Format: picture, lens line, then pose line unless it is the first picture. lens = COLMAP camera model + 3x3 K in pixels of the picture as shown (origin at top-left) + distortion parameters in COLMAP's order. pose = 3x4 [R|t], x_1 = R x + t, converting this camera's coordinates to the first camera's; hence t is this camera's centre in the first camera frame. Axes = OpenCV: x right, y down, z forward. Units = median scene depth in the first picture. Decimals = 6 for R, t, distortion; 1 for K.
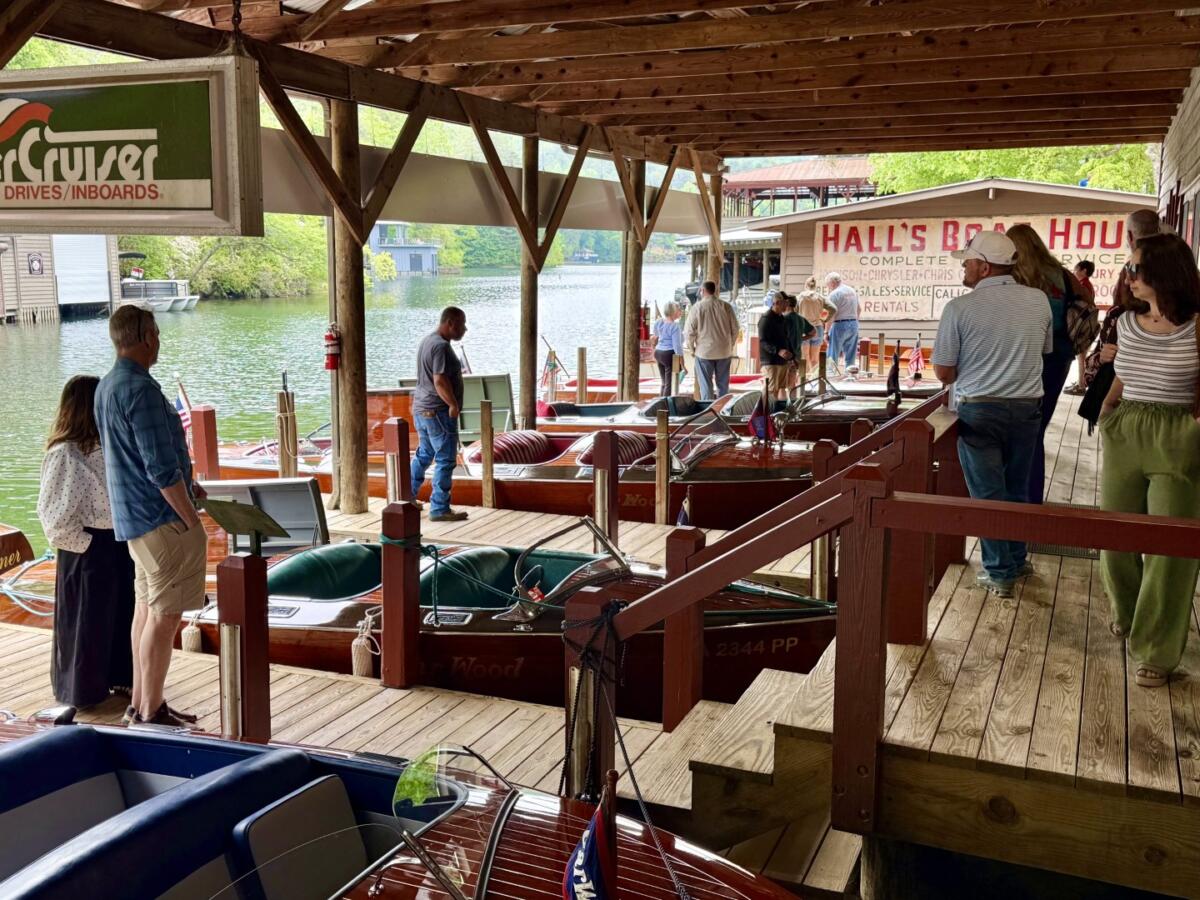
lens RADIAL K [[1195.3, 0, 582.4], [0, 1195.3, 455.5], [0, 0, 1]] dist [0.192840, -0.431370]
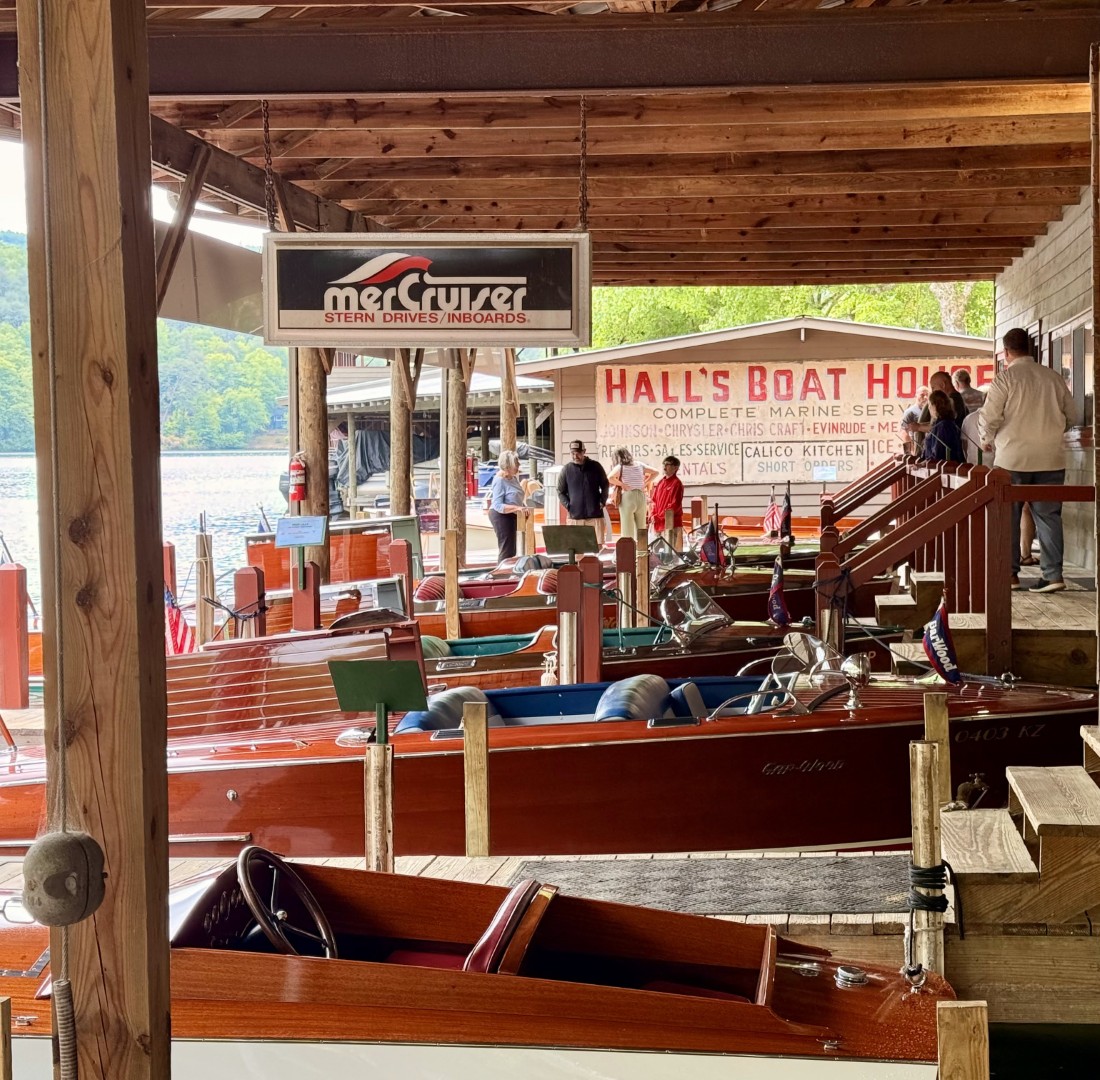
lens RADIAL K [[2009.1, 0, 711.5], [0, 2009.1, 538.7], [0, 0, 1]] dist [0.099374, 0.142365]
pose [[0.941881, -0.027792, 0.334795, -0.312570], [0.065442, 0.992660, -0.101706, 0.103295], [-0.329511, 0.117704, 0.936786, -0.439960]]
